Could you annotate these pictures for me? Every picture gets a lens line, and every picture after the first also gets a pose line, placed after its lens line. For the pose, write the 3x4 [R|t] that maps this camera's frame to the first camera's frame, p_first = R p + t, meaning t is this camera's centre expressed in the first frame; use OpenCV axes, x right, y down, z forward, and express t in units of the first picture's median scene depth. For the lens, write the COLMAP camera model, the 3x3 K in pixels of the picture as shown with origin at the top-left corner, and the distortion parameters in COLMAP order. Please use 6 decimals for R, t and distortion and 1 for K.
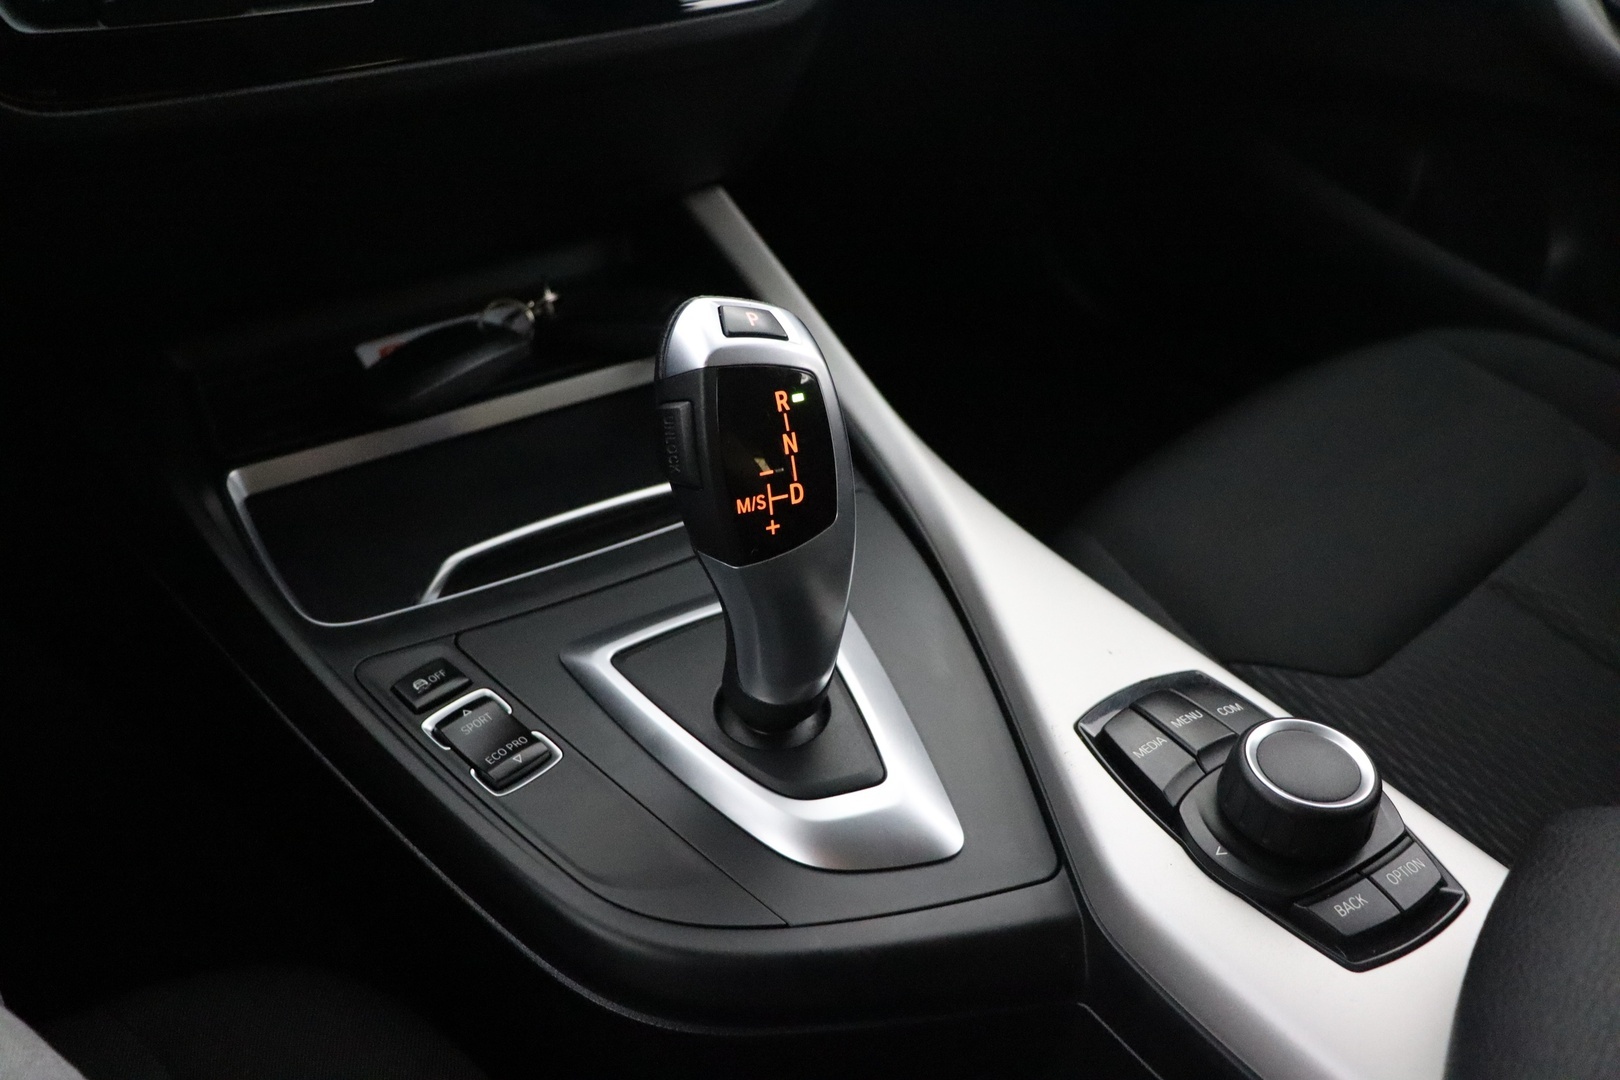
lens RADIAL K [[1343.3, 0, 808.1], [0, 1343.3, 543.1], [0, 0, 1]] dist [-0.066642, 0.010911]
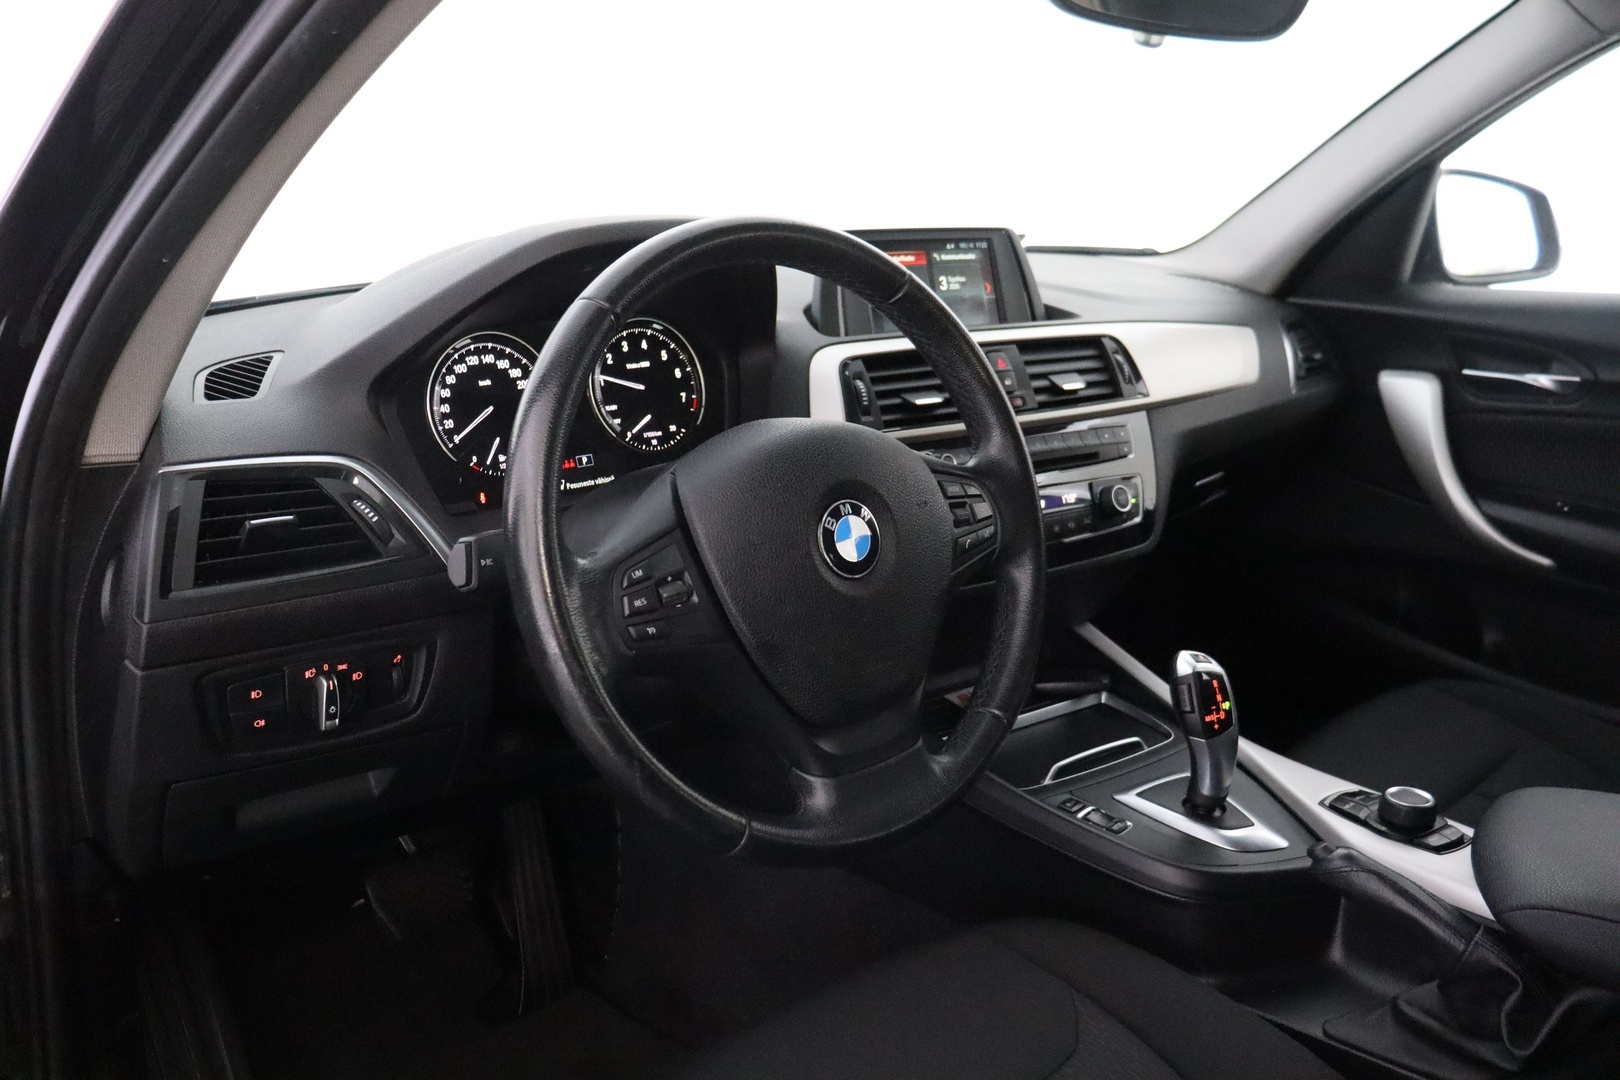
lens RADIAL K [[1343.3, 0, 810.1], [0, 1343.3, 541.7], [0, 0, 1]] dist [-0.066642, 0.010911]
pose [[0.999112, -0.038932, 0.016090, -0.803516], [0.042045, 0.945232, -0.323681, 0.435866], [-0.002607, 0.324070, 0.946029, -1.602141]]
